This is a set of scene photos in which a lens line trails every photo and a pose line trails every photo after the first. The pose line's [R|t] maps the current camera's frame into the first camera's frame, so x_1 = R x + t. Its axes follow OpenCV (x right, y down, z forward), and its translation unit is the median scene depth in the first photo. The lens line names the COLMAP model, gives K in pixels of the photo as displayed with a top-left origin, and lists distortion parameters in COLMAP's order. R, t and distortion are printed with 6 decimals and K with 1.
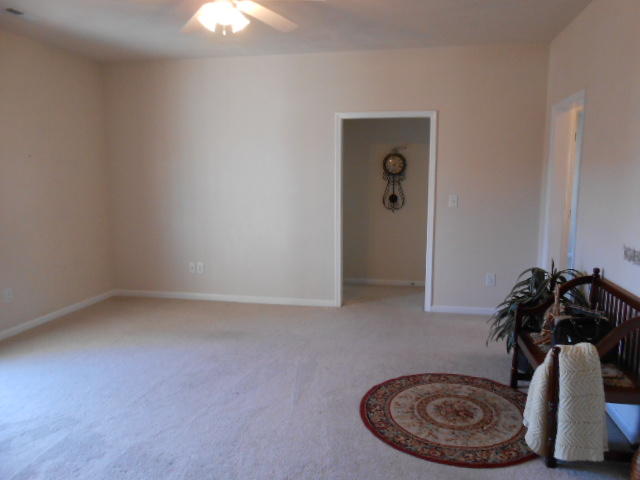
lens RADIAL K [[500.0, 0, 328.6], [0, 500.0, 241.3], [0, 0, 1]] dist [-0.008177, -0.000880]
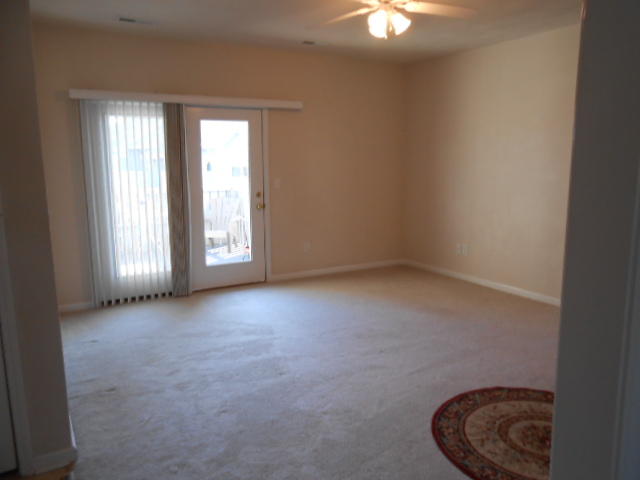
lens RADIAL K [[500.0, 0, 328.6], [0, 500.0, 241.3], [0, 0, 1]] dist [-0.008177, -0.000880]
pose [[0.667122, 0.119683, -0.735271, 0.593963], [-0.100632, 0.992441, 0.070239, -0.017554], [0.738120, 0.027133, 0.674124, 0.136813]]
